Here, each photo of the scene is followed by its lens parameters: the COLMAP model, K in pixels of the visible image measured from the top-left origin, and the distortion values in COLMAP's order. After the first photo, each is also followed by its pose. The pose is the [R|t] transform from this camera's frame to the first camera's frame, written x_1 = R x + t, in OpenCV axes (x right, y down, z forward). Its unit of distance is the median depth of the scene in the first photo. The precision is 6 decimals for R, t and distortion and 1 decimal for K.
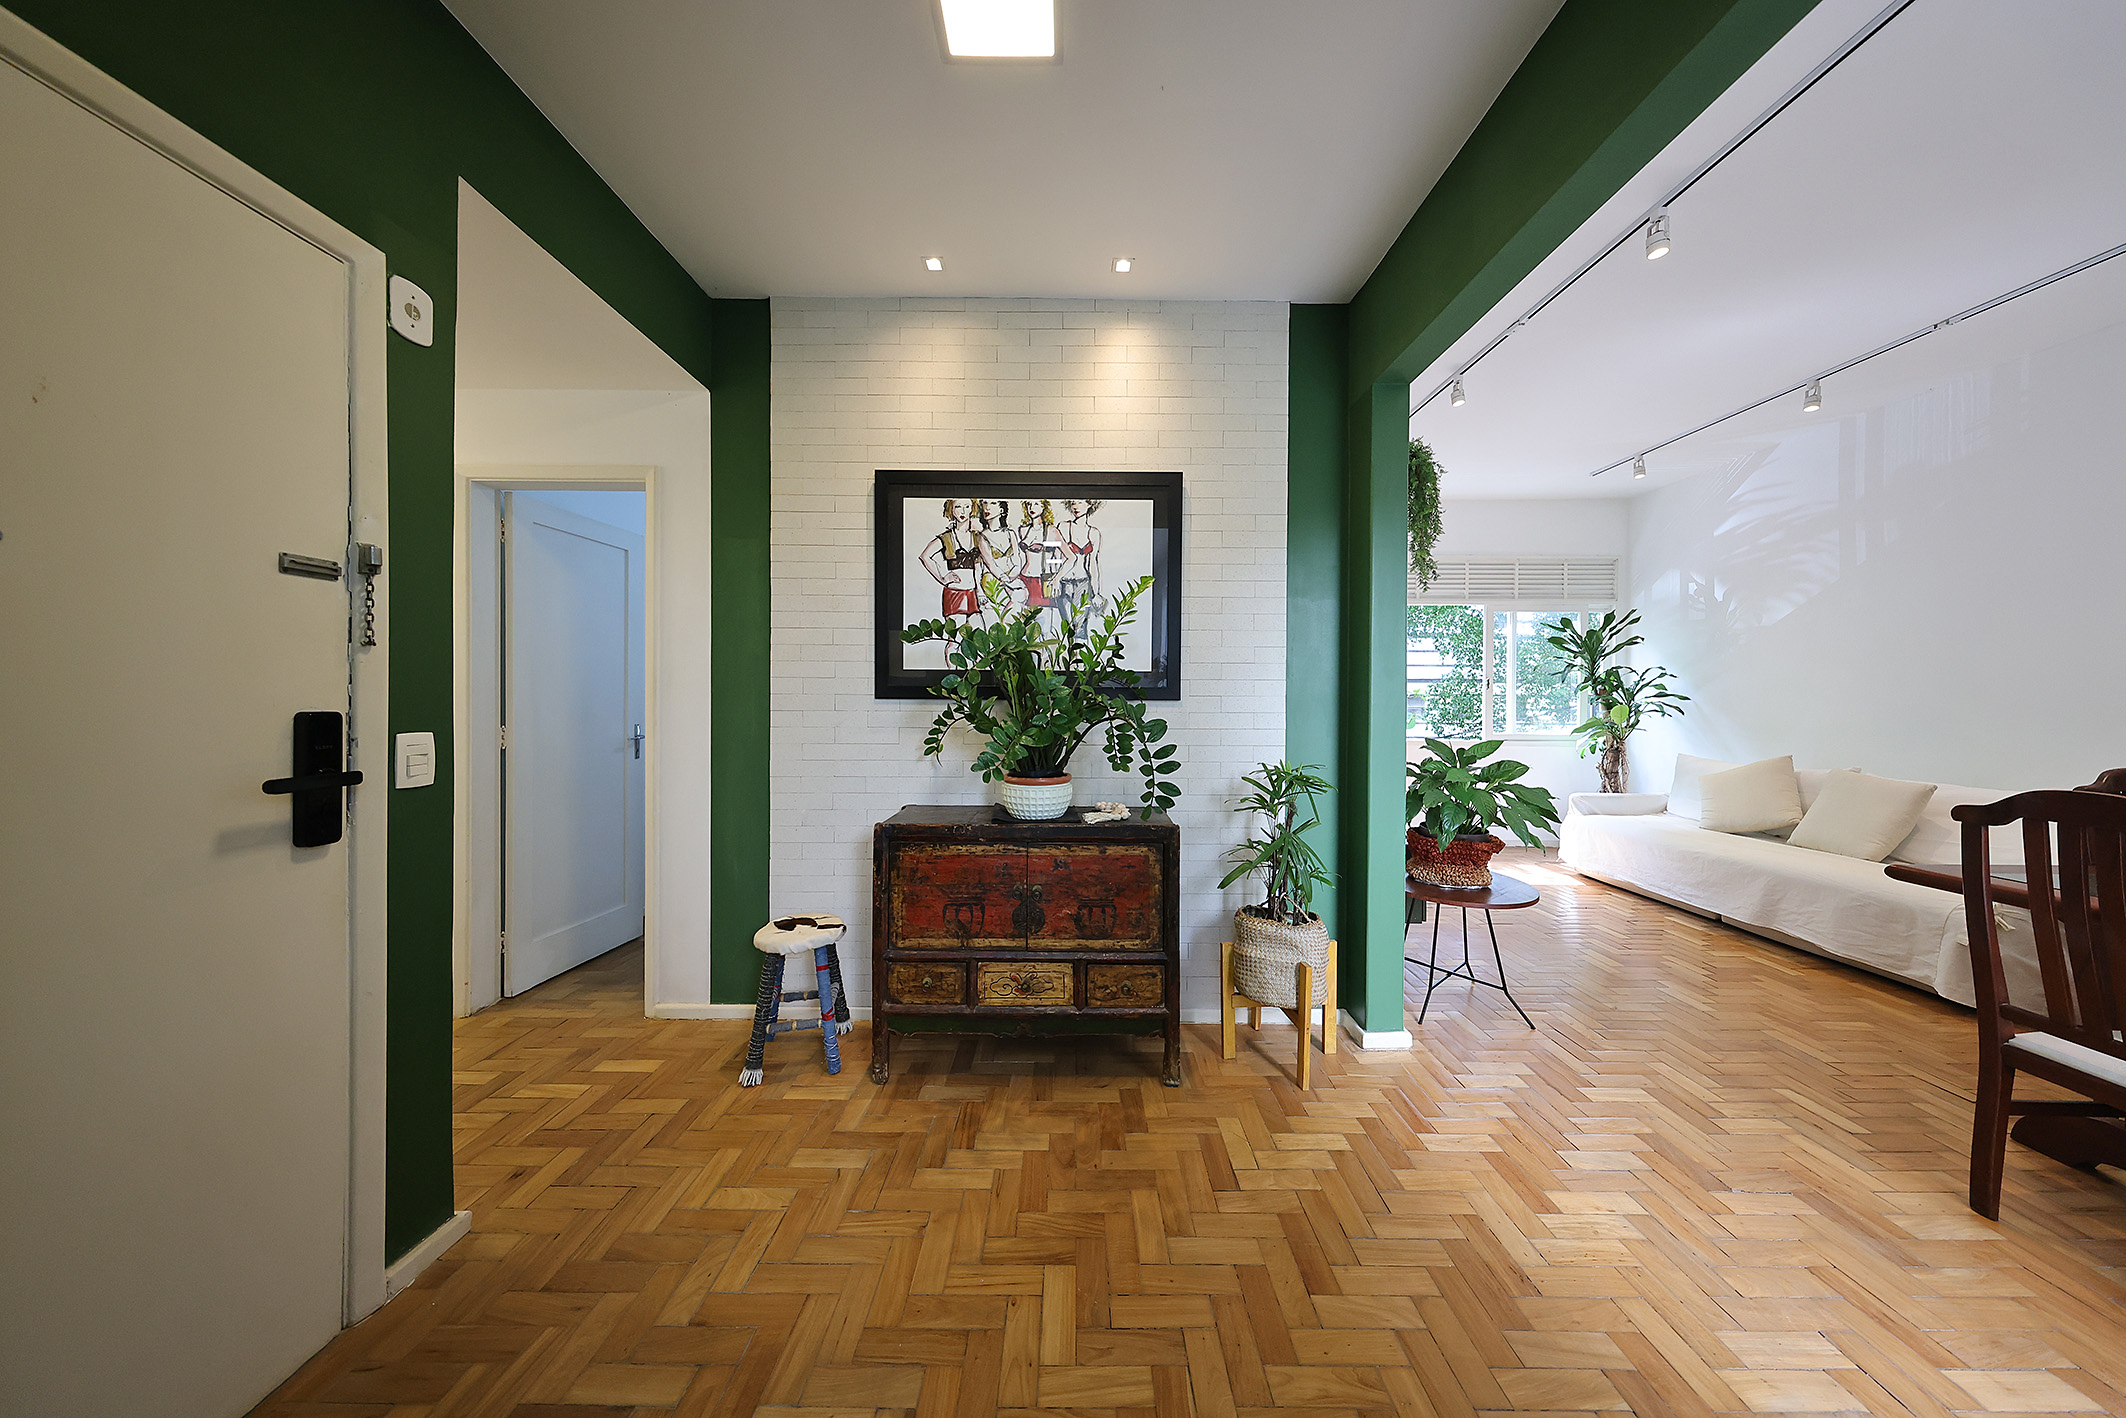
lens RADIAL K [[621.5, 0, 1072.9], [0, 621.5, 698.6], [0, 0, 1]] dist [0.000878, 0.000021]
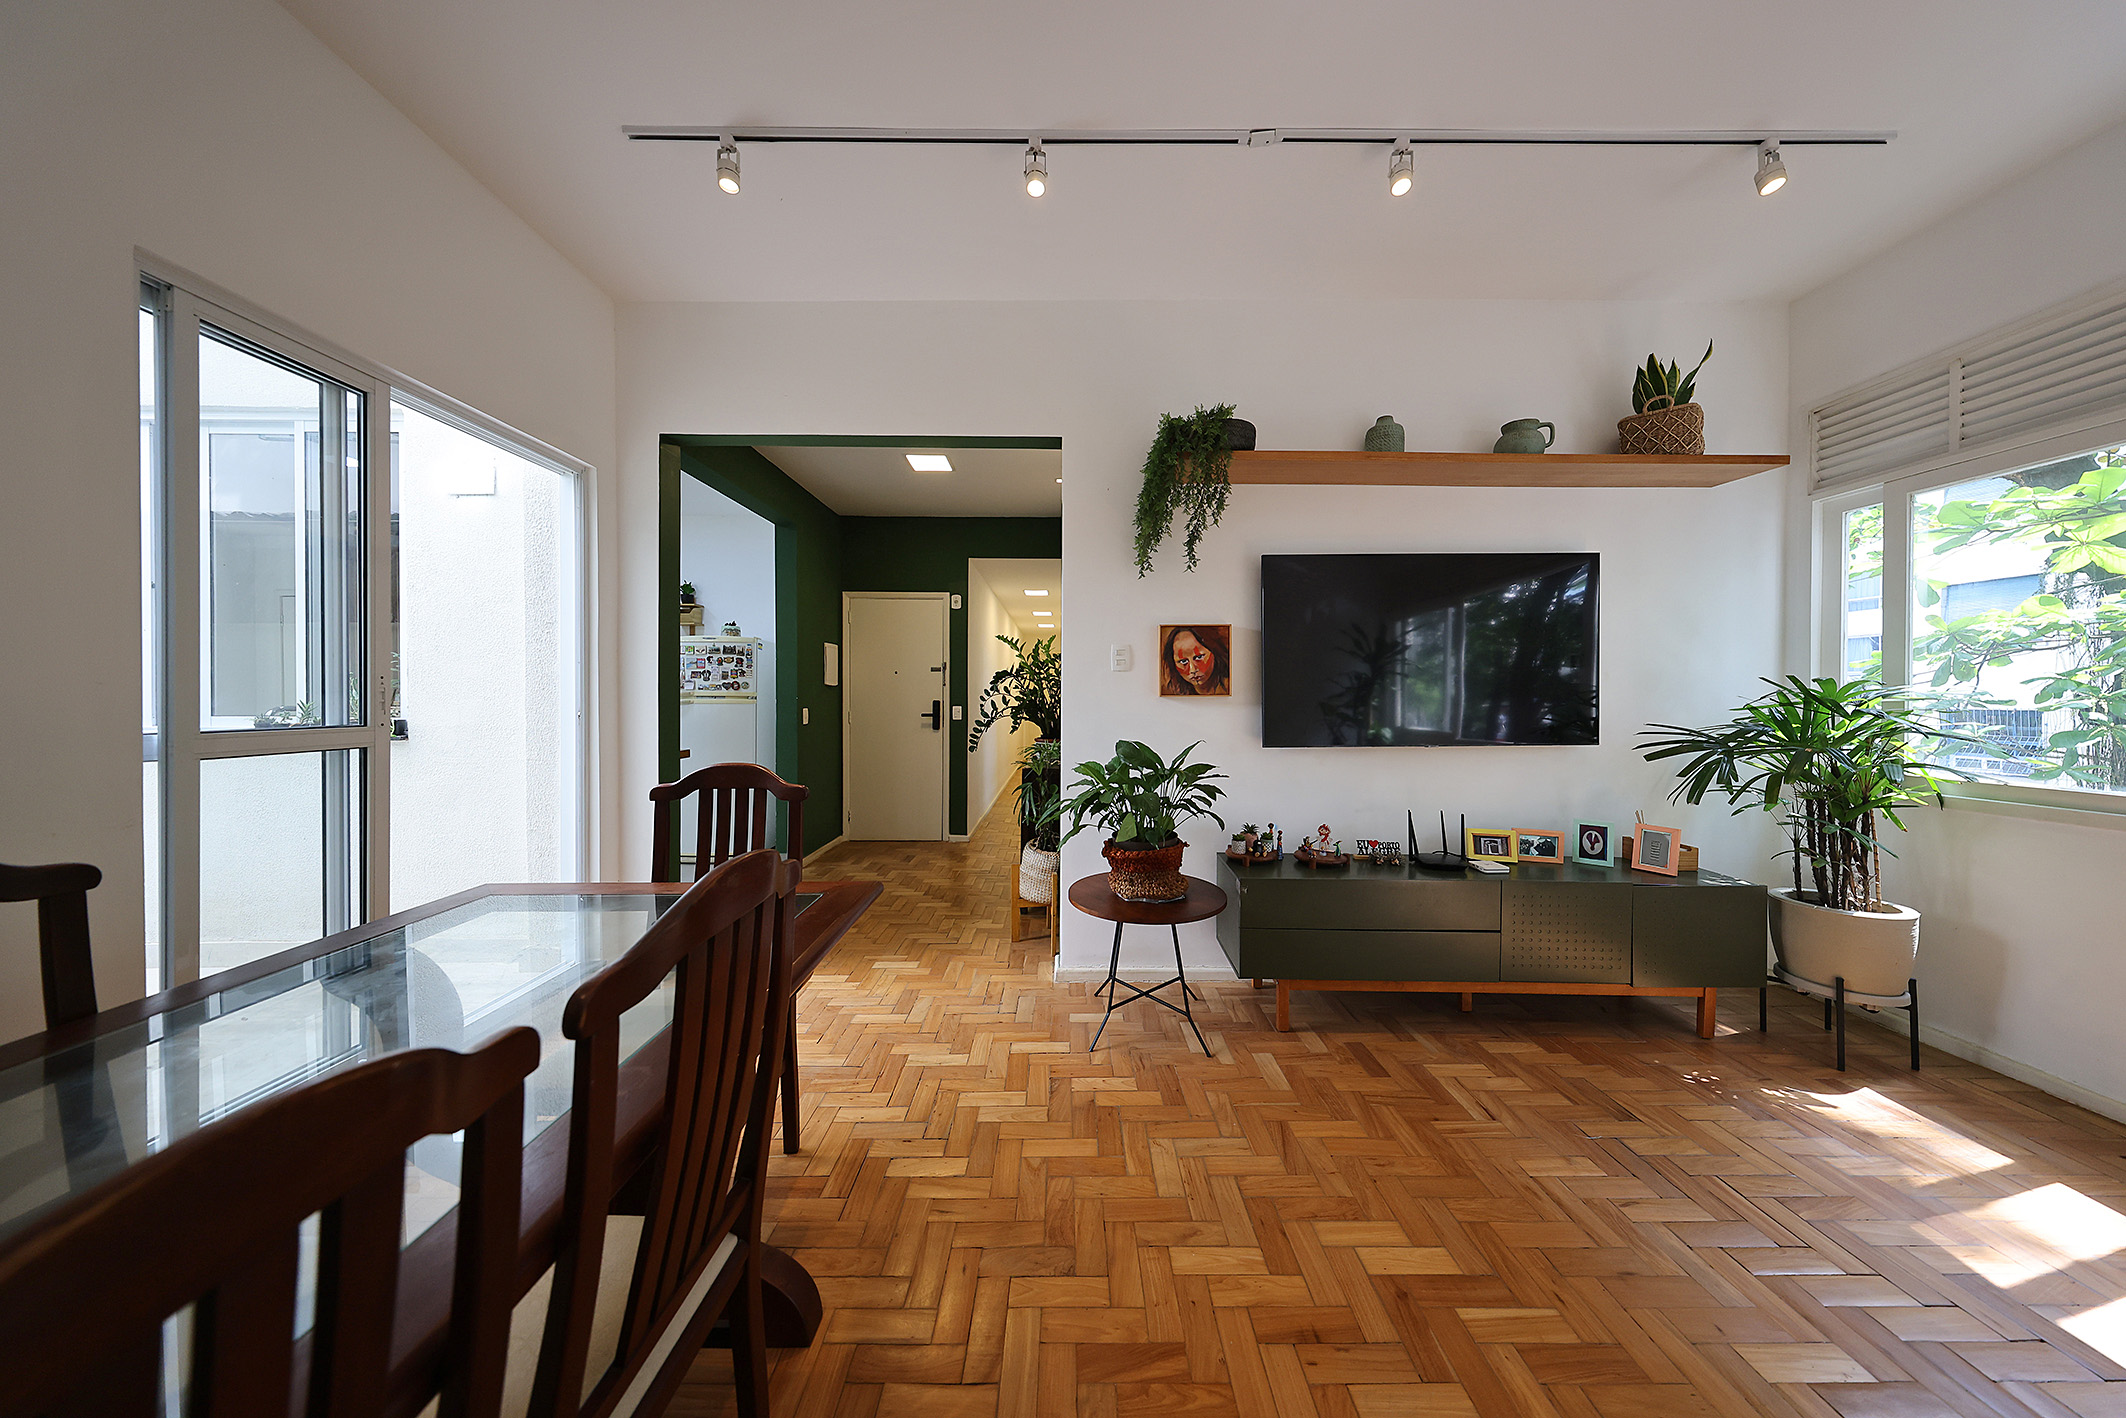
lens RADIAL K [[621.5, 0, 1073.4], [0, 621.5, 704.2], [0, 0, 1]] dist [0.000878, 0.000021]
pose [[0.014822, 0.008672, -0.999853, 1.802986], [0.002466, 0.999959, 0.008709, 0.005422], [0.999887, -0.002595, 0.014800, 1.027968]]
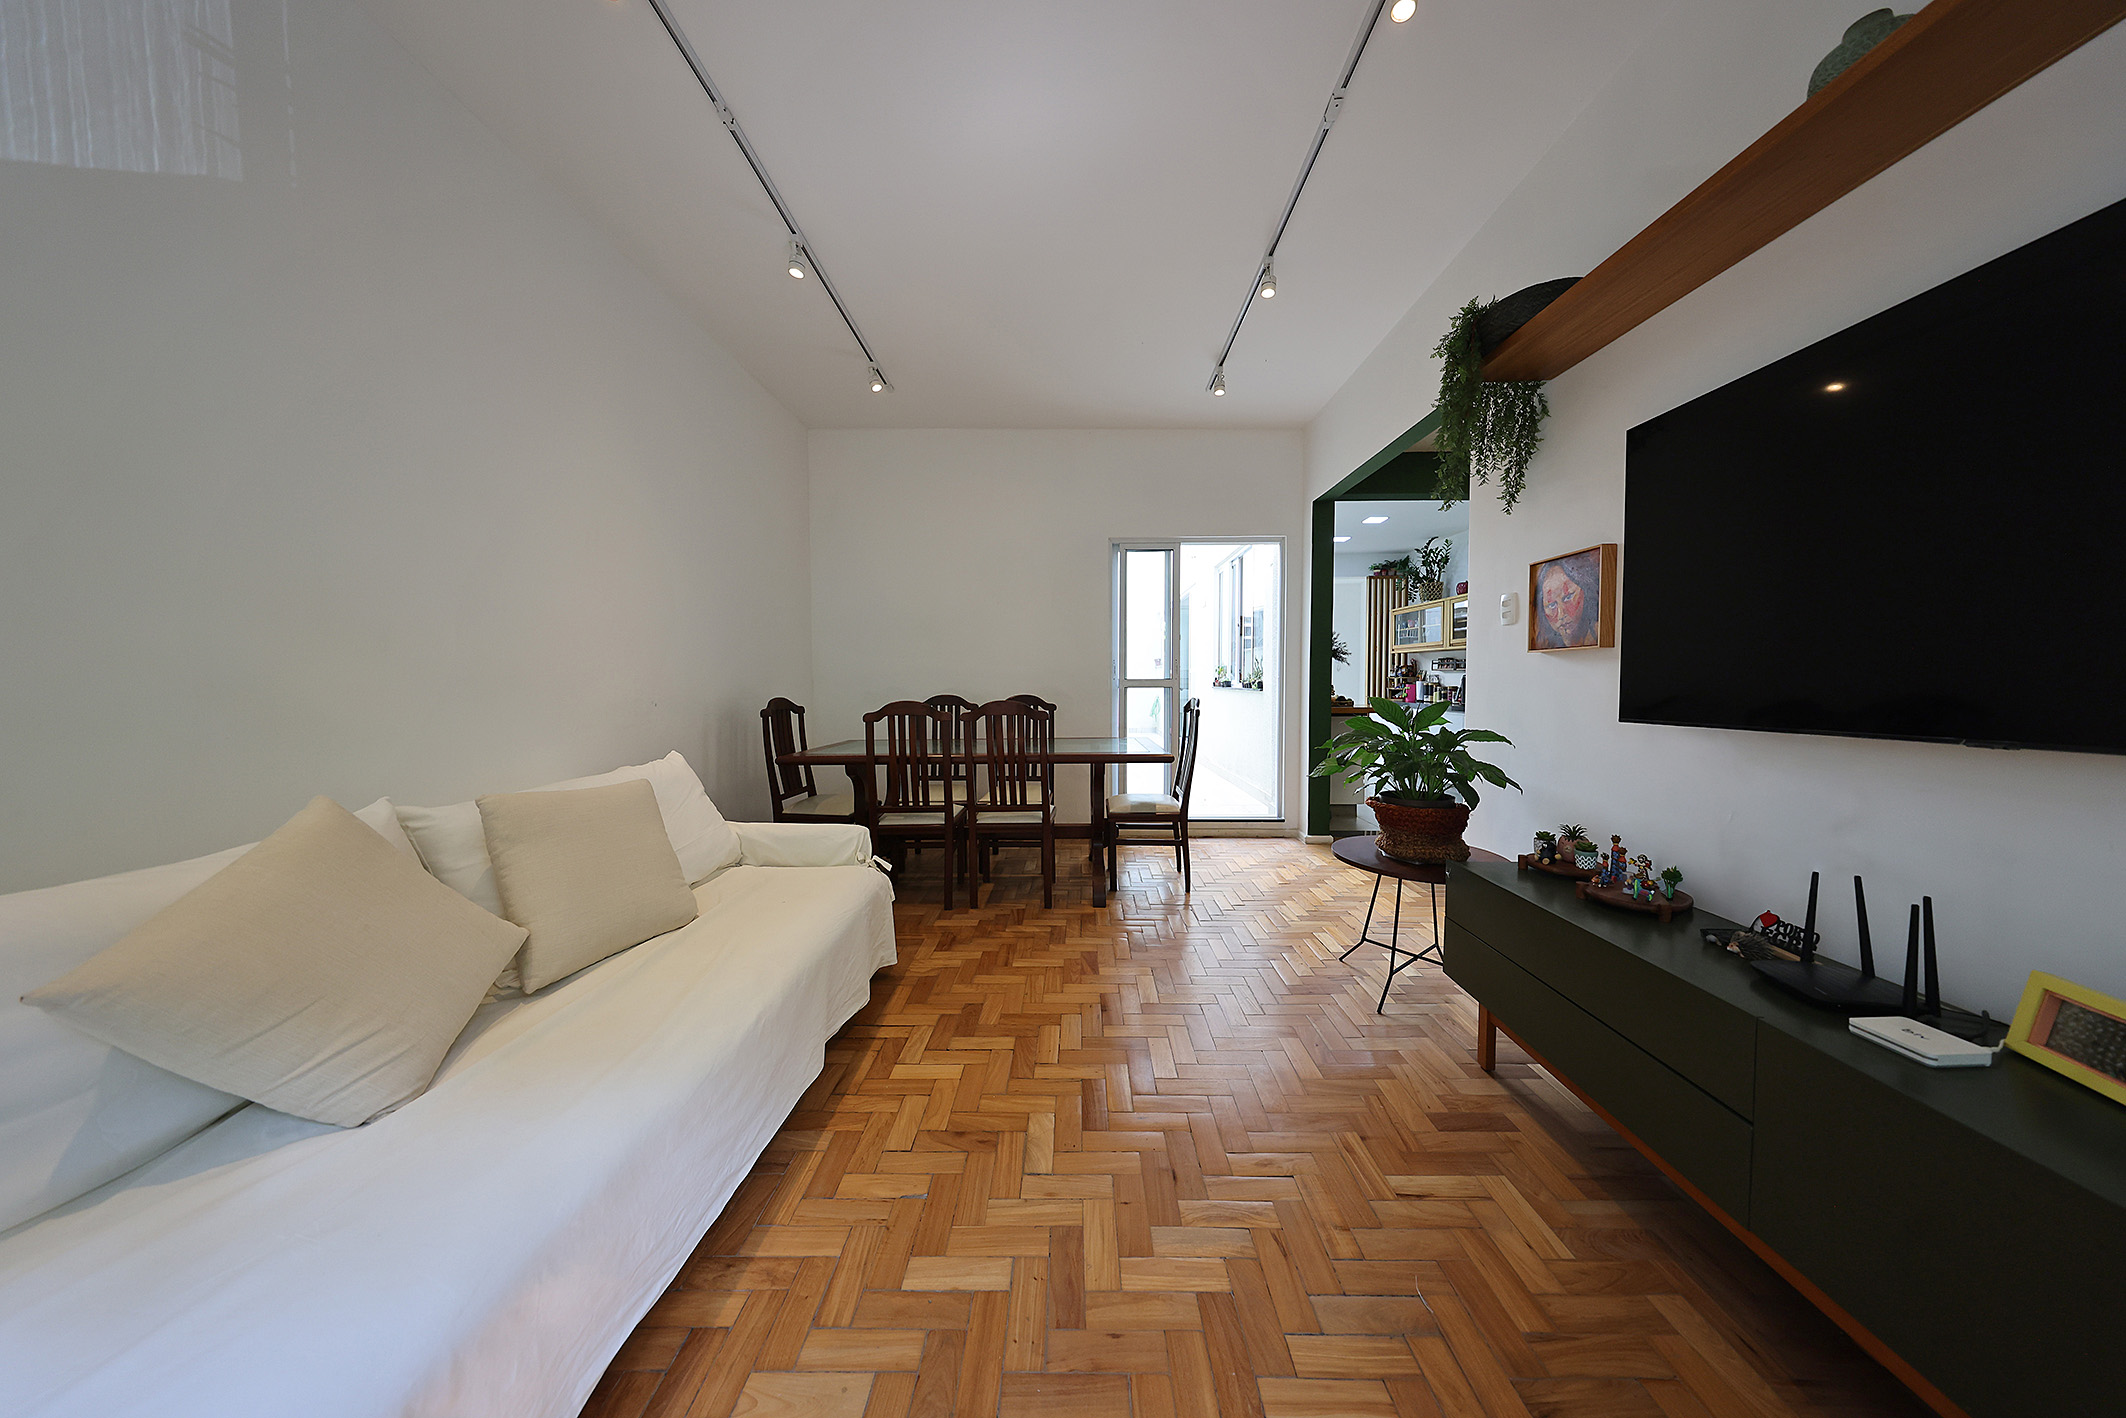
lens RADIAL K [[621.5, 0, 1072.6], [0, 621.5, 704.0], [0, 0, 1]] dist [0.000878, 0.000021]
pose [[-0.999920, -0.007820, 0.009969, 1.296048], [-0.007445, 0.999284, 0.037090, 0.052789], [-0.010252, 0.037012, -0.999262, 2.229091]]
